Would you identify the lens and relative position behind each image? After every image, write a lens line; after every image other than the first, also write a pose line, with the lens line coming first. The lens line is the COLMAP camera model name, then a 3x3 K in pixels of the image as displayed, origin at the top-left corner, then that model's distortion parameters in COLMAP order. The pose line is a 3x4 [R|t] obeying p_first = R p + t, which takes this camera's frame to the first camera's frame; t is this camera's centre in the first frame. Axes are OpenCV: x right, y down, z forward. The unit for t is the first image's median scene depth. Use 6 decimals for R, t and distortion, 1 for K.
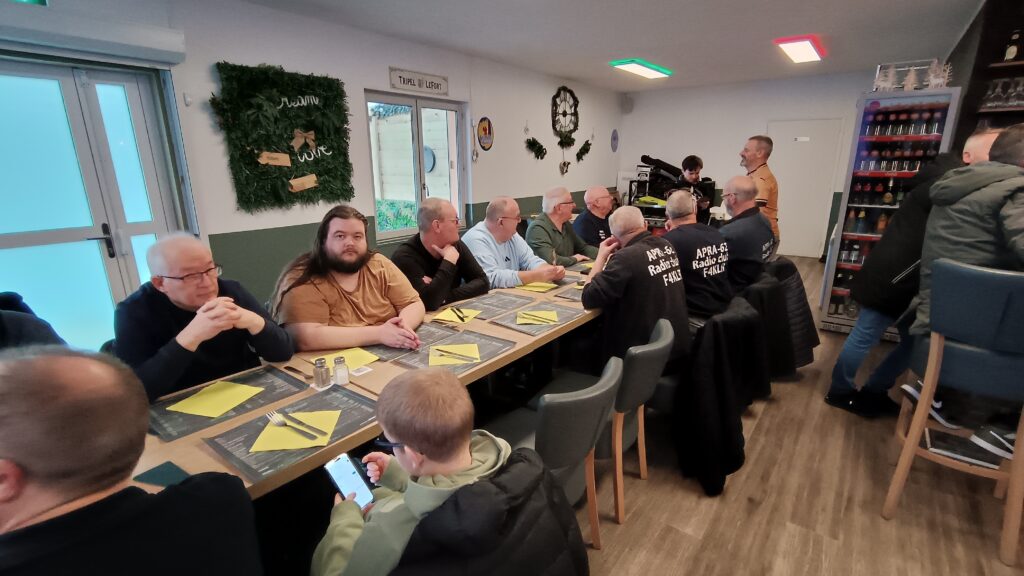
lens RADIAL K [[473.1, 0, 511.6], [0, 473.1, 291.0], [0, 0, 1]] dist [0.000867, 0.000312]
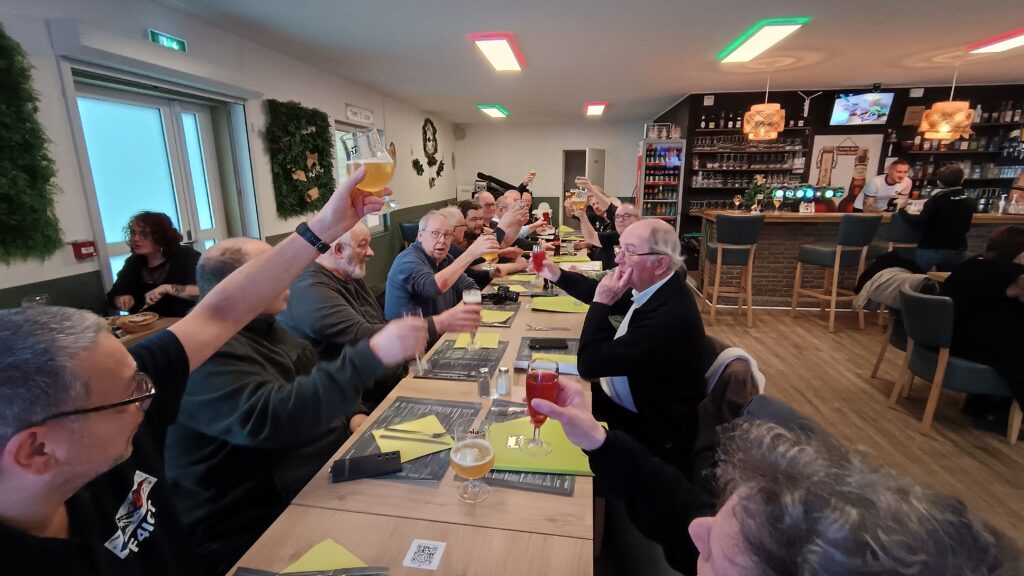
lens RADIAL K [[465.3, 0, 509.7], [0, 465.3, 285.5], [0, 0, 1]] dist [-0.000316, -0.000338]
pose [[0.877947, -0.110968, 0.465720, -0.582043], [0.129539, 0.991543, -0.007942, 0.084630], [-0.460900, 0.067301, 0.884897, -0.300256]]
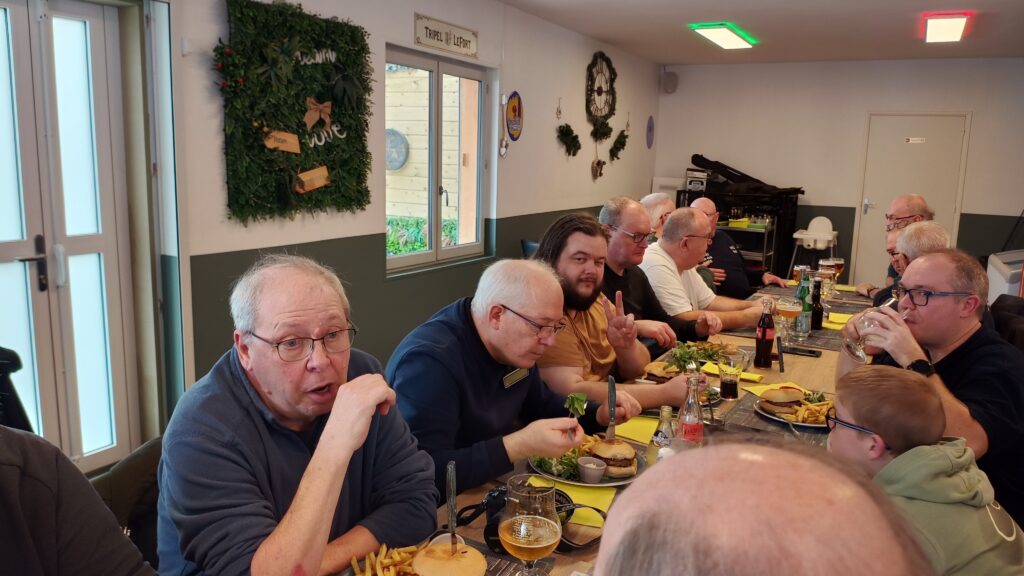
lens RADIAL K [[756.6, 0, 516.7], [0, 756.6, 289.6], [0, 0, 1]] dist [0.045476, -0.092808]
pose [[0.986516, 0.005588, 0.163567, -0.334535], [0.010024, 0.995477, -0.094468, 0.021517], [-0.163356, 0.094834, 0.981999, -0.046635]]
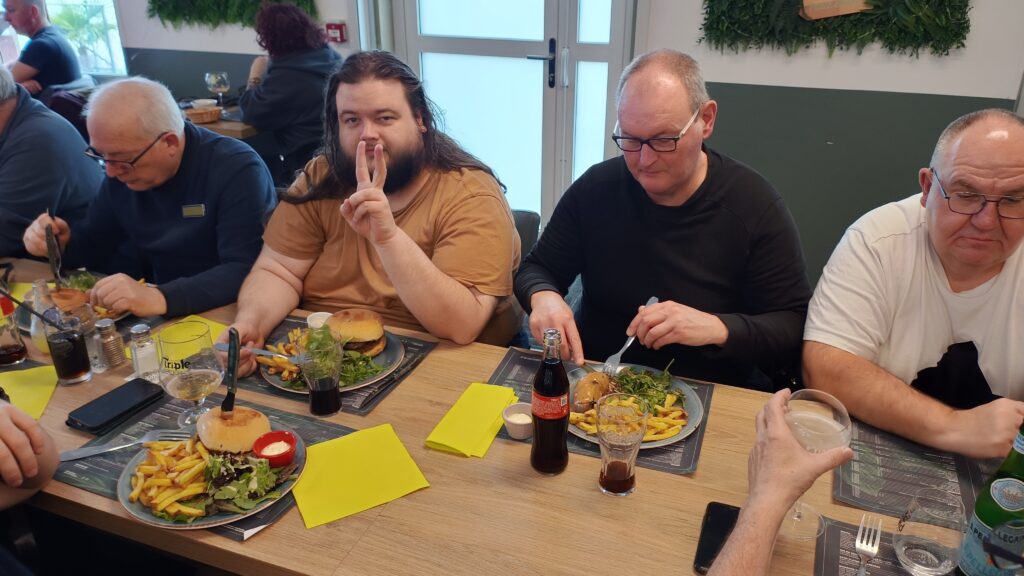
lens RADIAL K [[756.6, 0, 516.7], [0, 756.6, 289.6], [0, 0, 1]] dist [0.045476, -0.092808]
pose [[0.283271, 0.403993, -0.869797, 0.215538], [-0.259117, 0.905456, 0.336167, -0.137889], [0.923372, 0.130153, 0.361171, 0.480012]]
